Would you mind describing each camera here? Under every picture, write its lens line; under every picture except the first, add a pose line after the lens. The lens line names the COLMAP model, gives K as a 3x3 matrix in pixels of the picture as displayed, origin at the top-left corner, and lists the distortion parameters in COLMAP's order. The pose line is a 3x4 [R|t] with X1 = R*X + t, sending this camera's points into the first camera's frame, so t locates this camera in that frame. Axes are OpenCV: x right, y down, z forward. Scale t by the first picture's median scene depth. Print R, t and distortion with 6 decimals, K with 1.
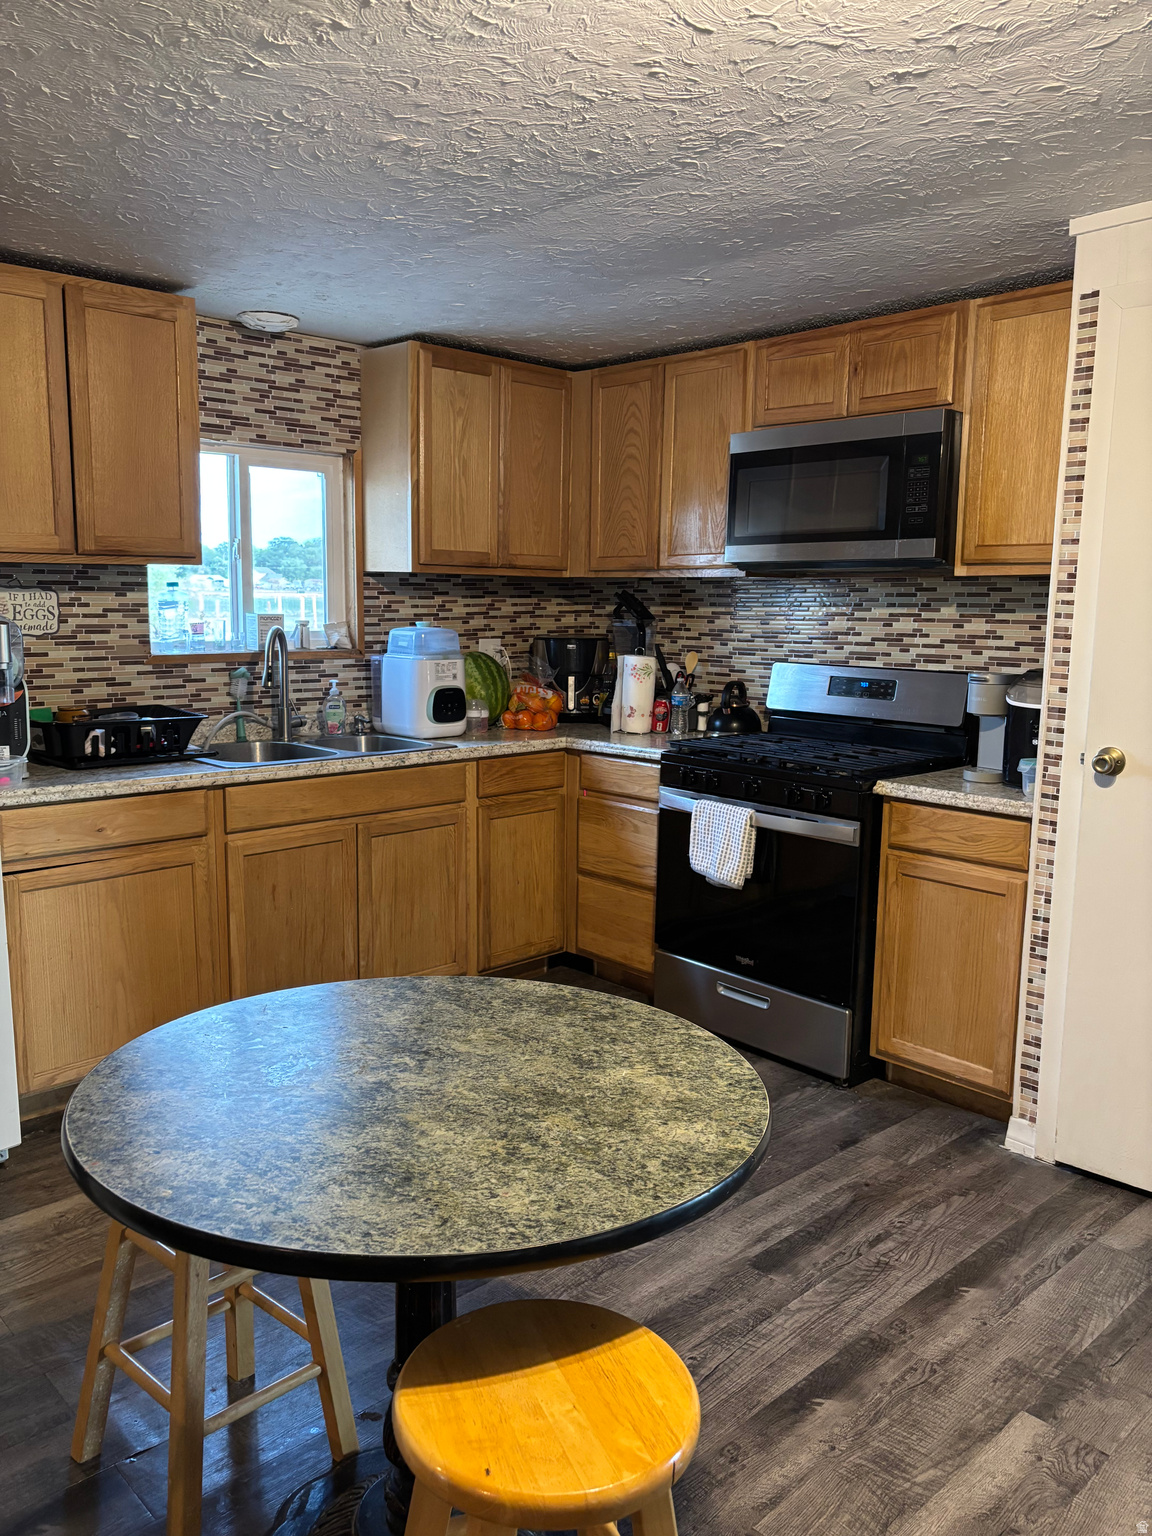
lens RADIAL K [[1161.0, 0, 576.0], [0, 1161.0, 768.0], [0, 0, 1]] dist [0.061590, -0.110631]
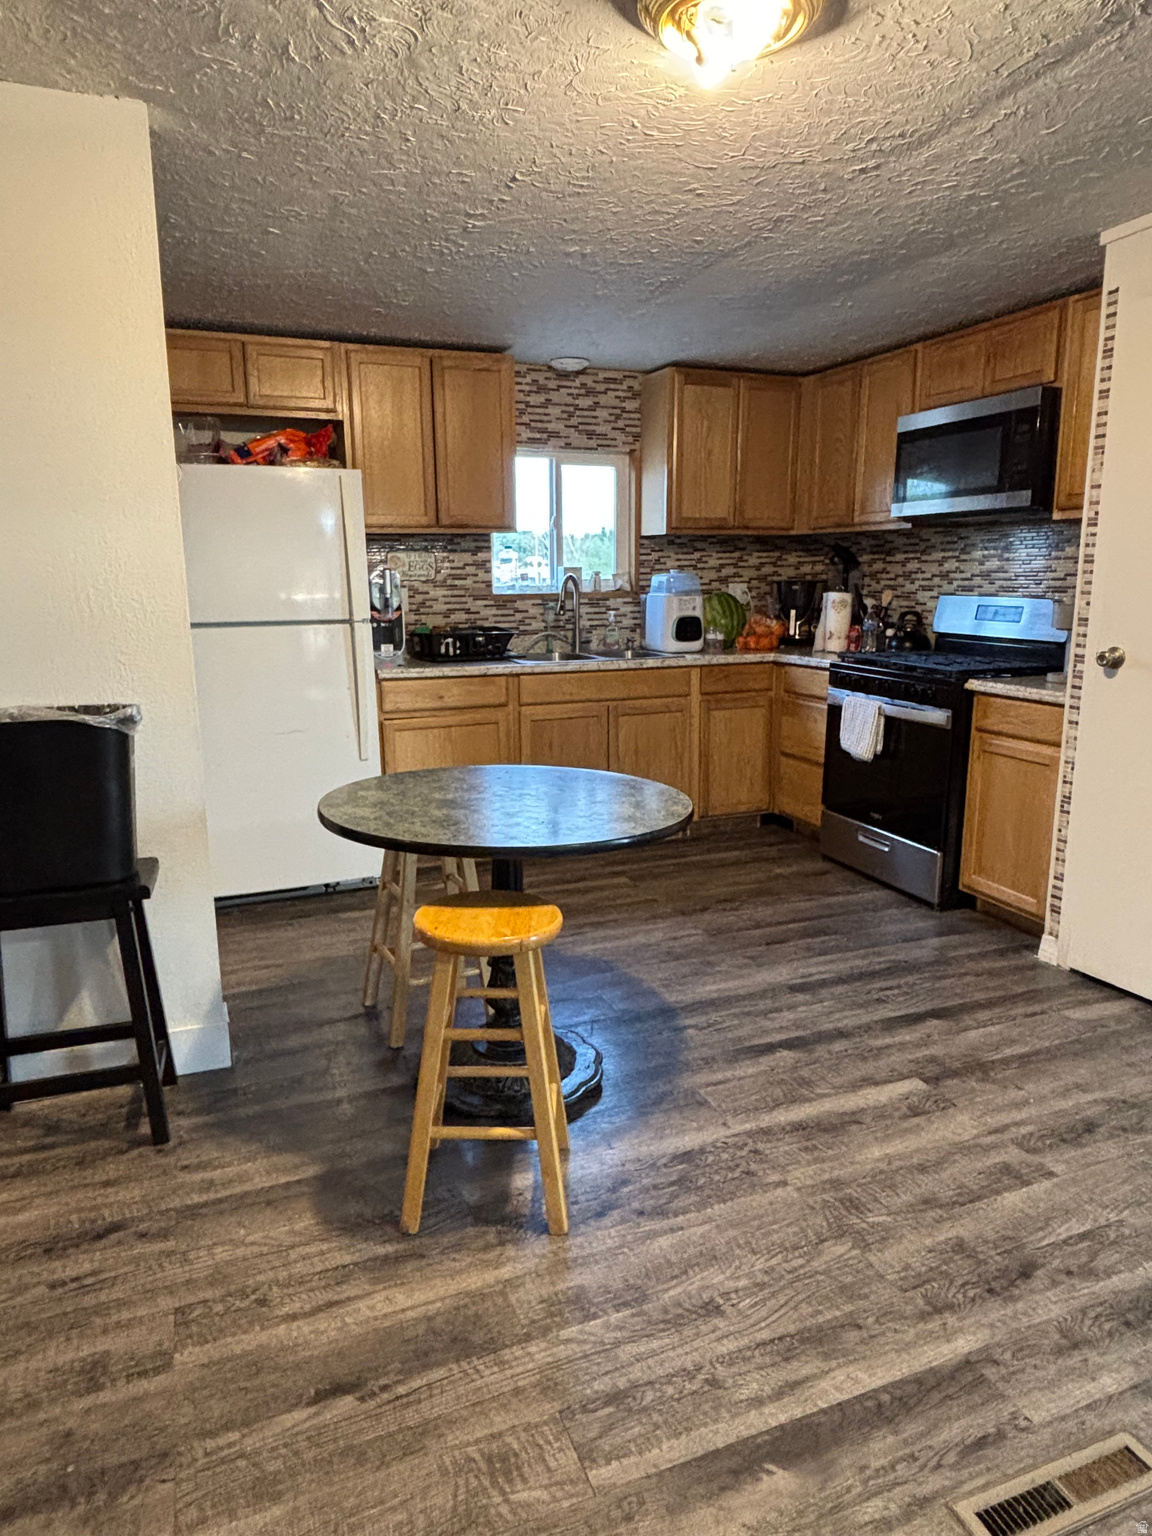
lens RADIAL K [[950.1, 0, 576.0], [0, 950.1, 768.0], [0, 0, 1]] dist [0.039898, -0.078166]
pose [[0.931053, 0.054569, -0.360780, 0.208683], [-0.032896, 0.997281, 0.065948, 0.047028], [0.363397, -0.049533, 0.930317, -0.143381]]
